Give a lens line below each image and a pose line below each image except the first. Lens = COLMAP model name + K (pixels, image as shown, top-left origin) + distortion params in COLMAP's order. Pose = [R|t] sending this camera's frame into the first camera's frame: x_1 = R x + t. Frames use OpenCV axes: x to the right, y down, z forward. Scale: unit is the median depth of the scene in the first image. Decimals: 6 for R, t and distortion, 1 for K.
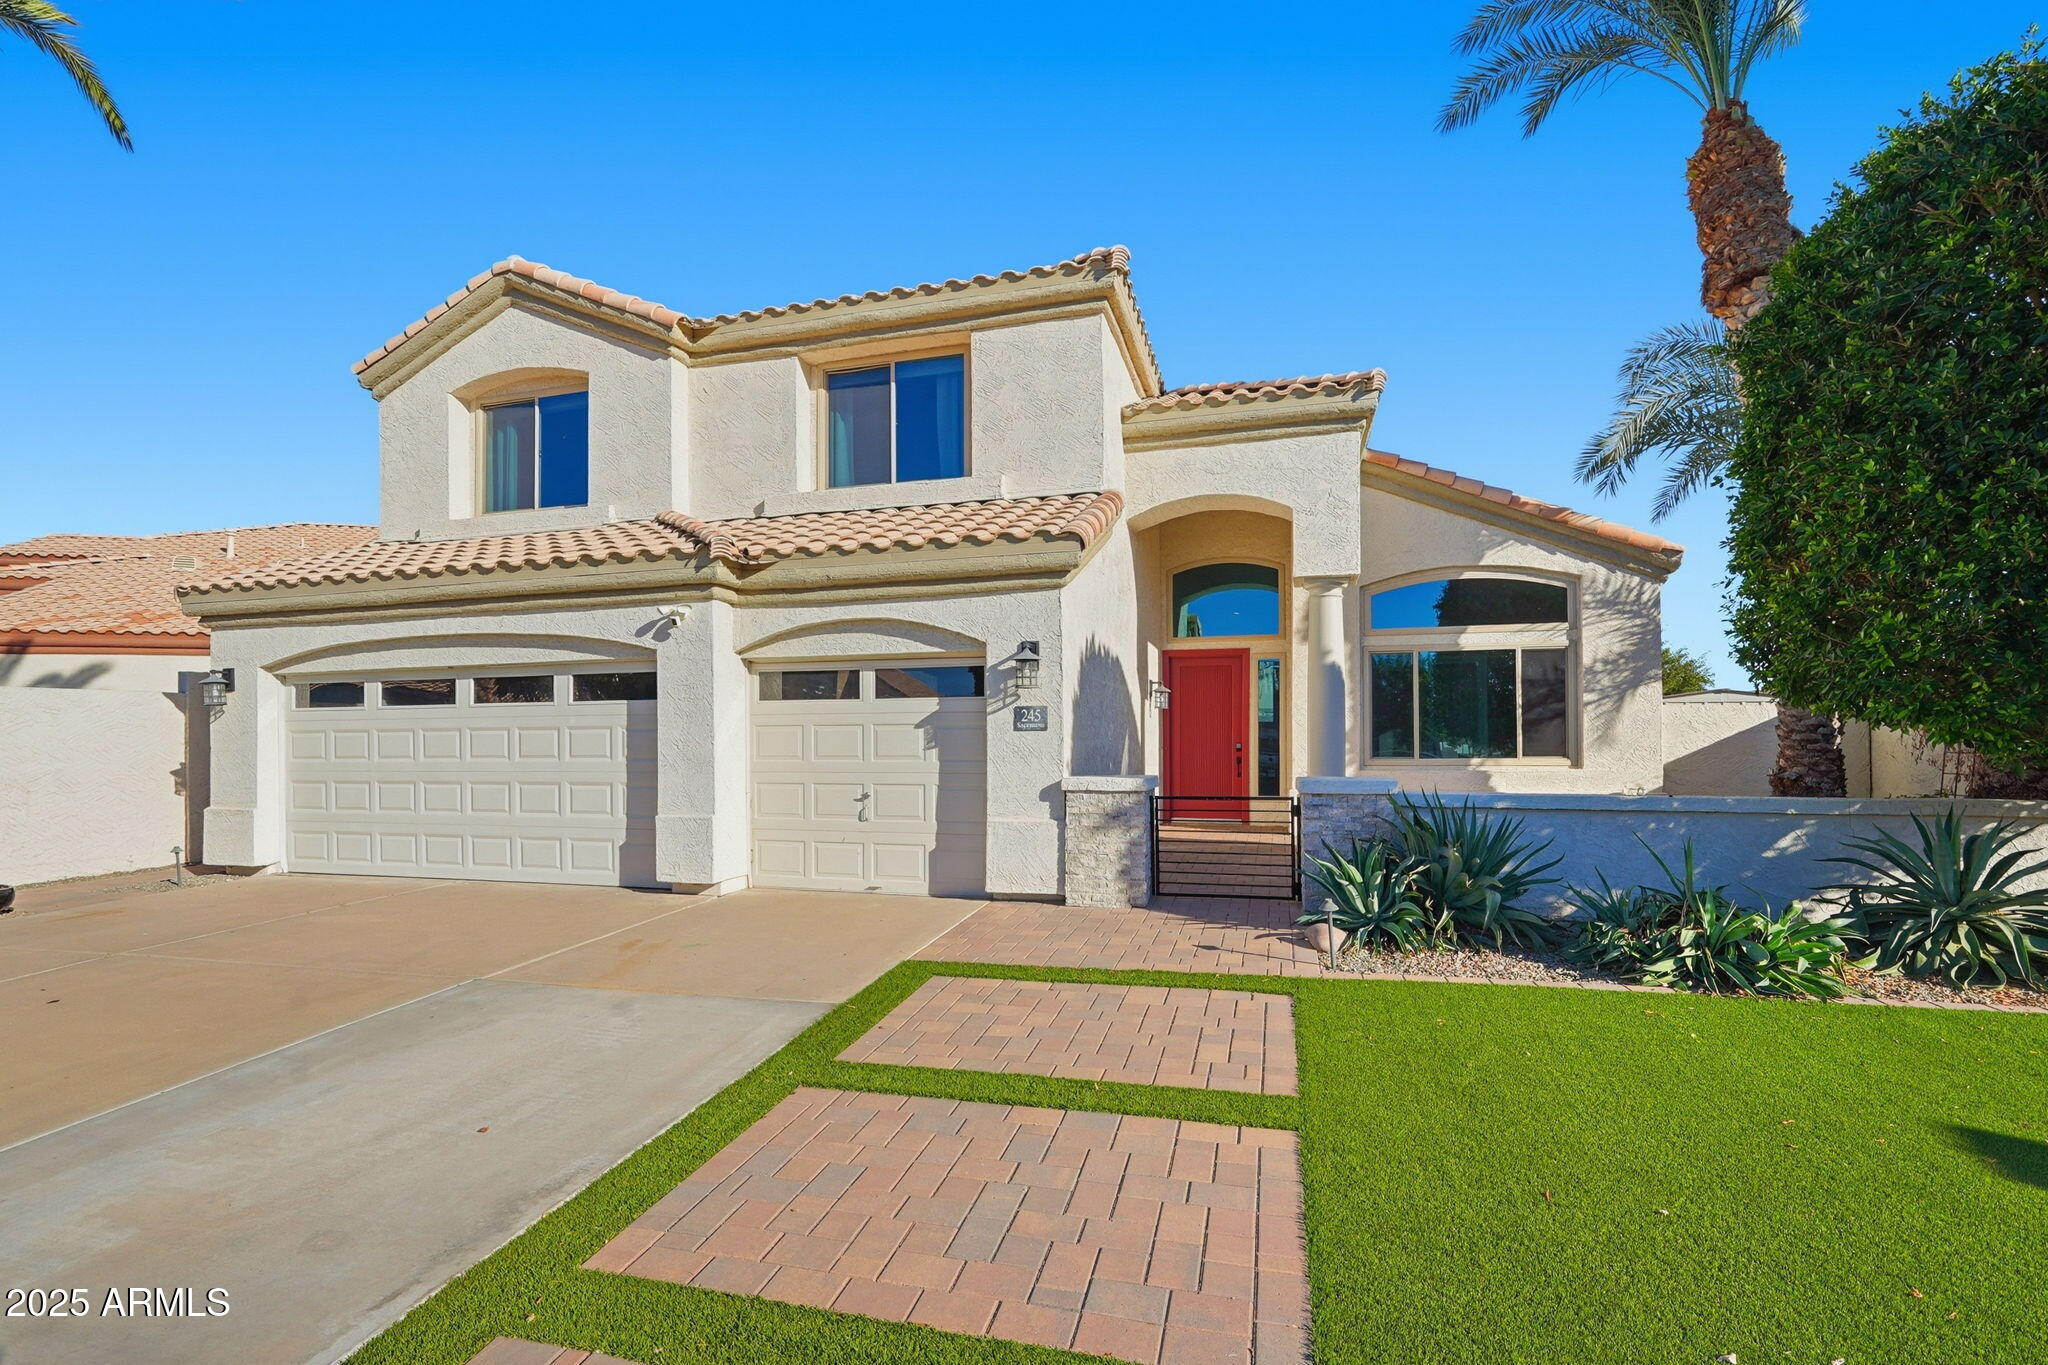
lens RADIAL K [[928.2, 0, 1005.7], [0, 928.2, 696.7], [0, 0, 1]] dist [-0.004291, 0.000139]
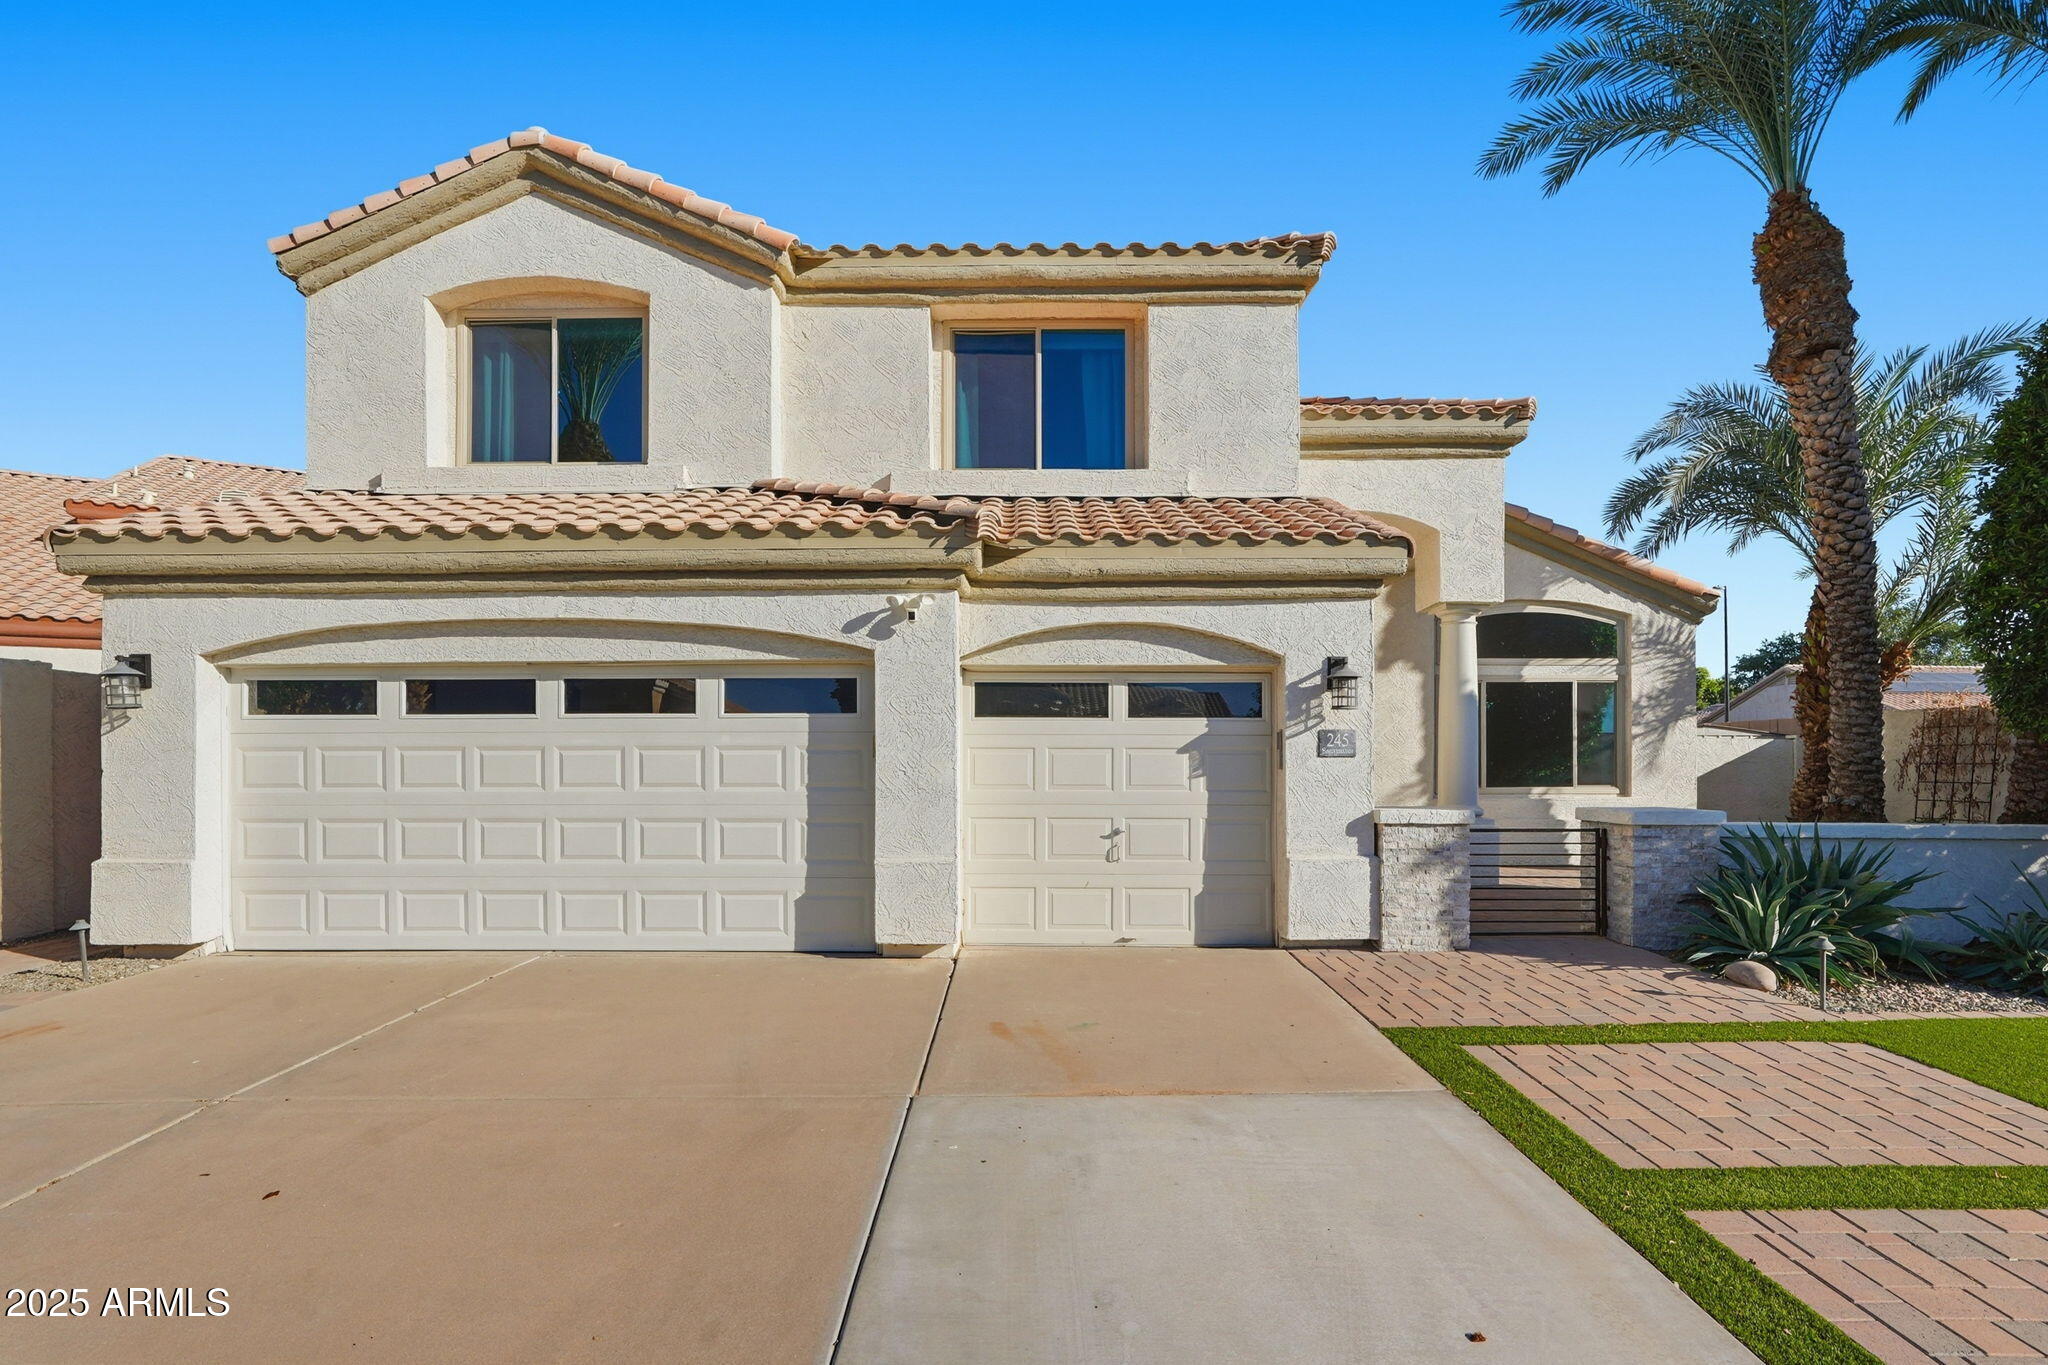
lens RADIAL K [[957.7, 0, 1023.1], [0, 957.7, 727.3], [0, 0, 1]] dist [-0.003352, 0.000580]
pose [[0.964370, 0.016988, 0.264011, -0.395800], [-0.018624, 0.999820, 0.003693, 0.008143], [-0.263901, -0.008478, 0.964513, 0.151100]]
